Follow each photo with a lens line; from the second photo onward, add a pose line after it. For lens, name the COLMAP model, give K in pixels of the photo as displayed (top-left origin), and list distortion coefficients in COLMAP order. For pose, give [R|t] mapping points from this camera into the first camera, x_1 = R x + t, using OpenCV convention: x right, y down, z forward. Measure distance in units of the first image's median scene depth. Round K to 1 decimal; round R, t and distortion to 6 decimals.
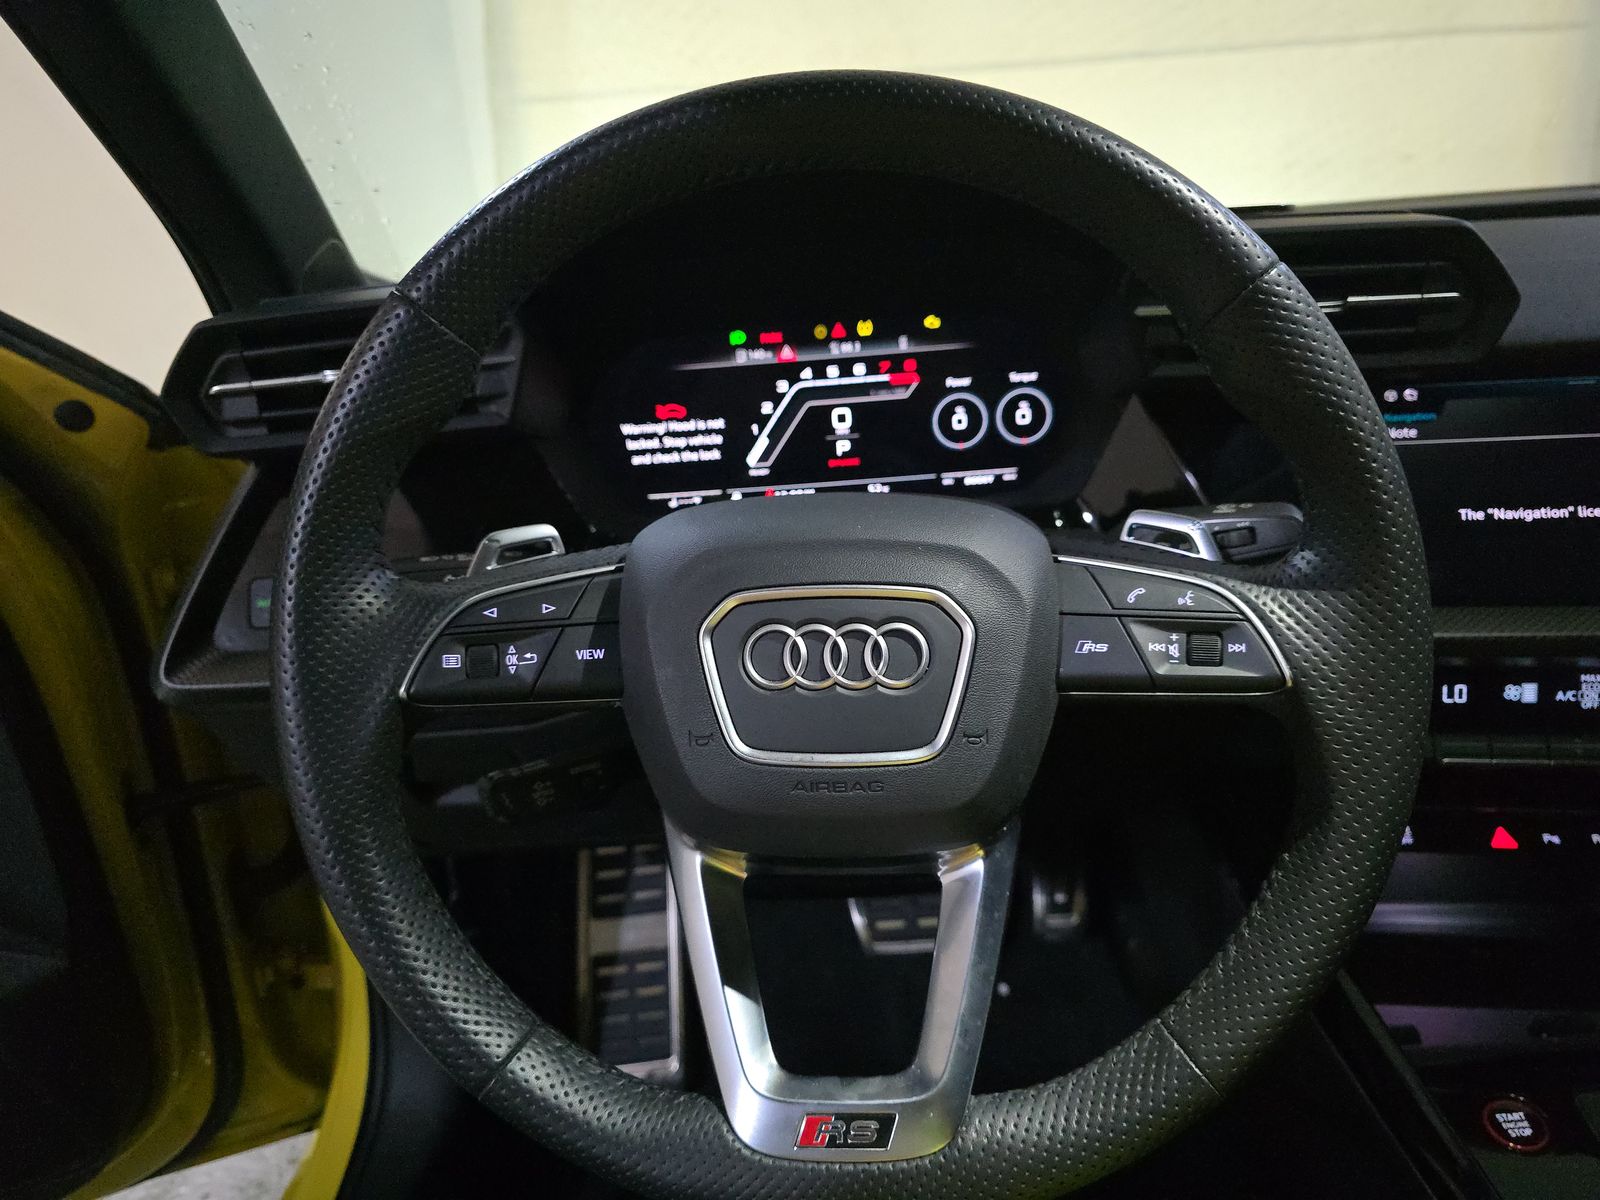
lens RADIAL K [[1078.8, 0, 789.4], [0, 1078.8, 593.9], [0, 0, 1]] dist [0.028059, -0.029546]
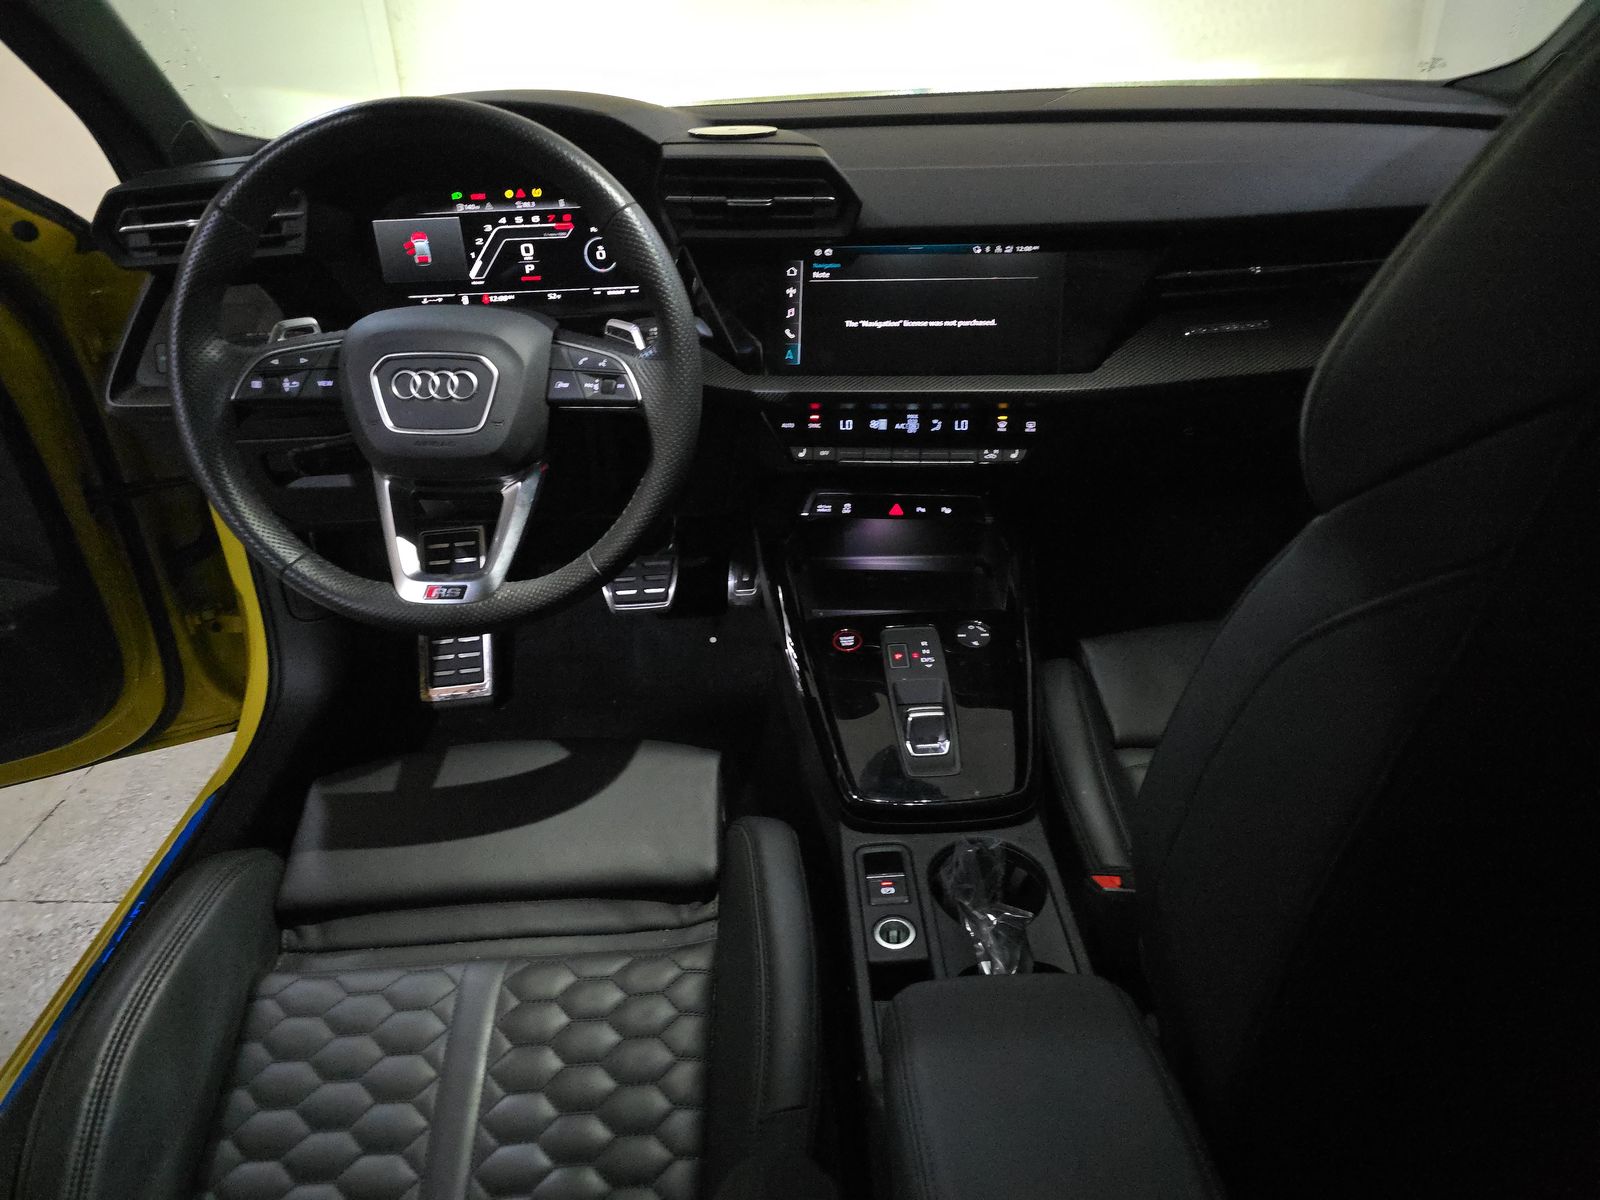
lens RADIAL K [[1078.8, 0, 803.0], [0, 1078.8, 600.4], [0, 0, 1]] dist [0.028059, -0.029546]
pose [[0.997713, 0.007548, 0.067166, 0.419231], [-0.020992, 0.979205, 0.201786, 0.016908], [-0.064246, -0.202734, 0.977124, -0.838619]]
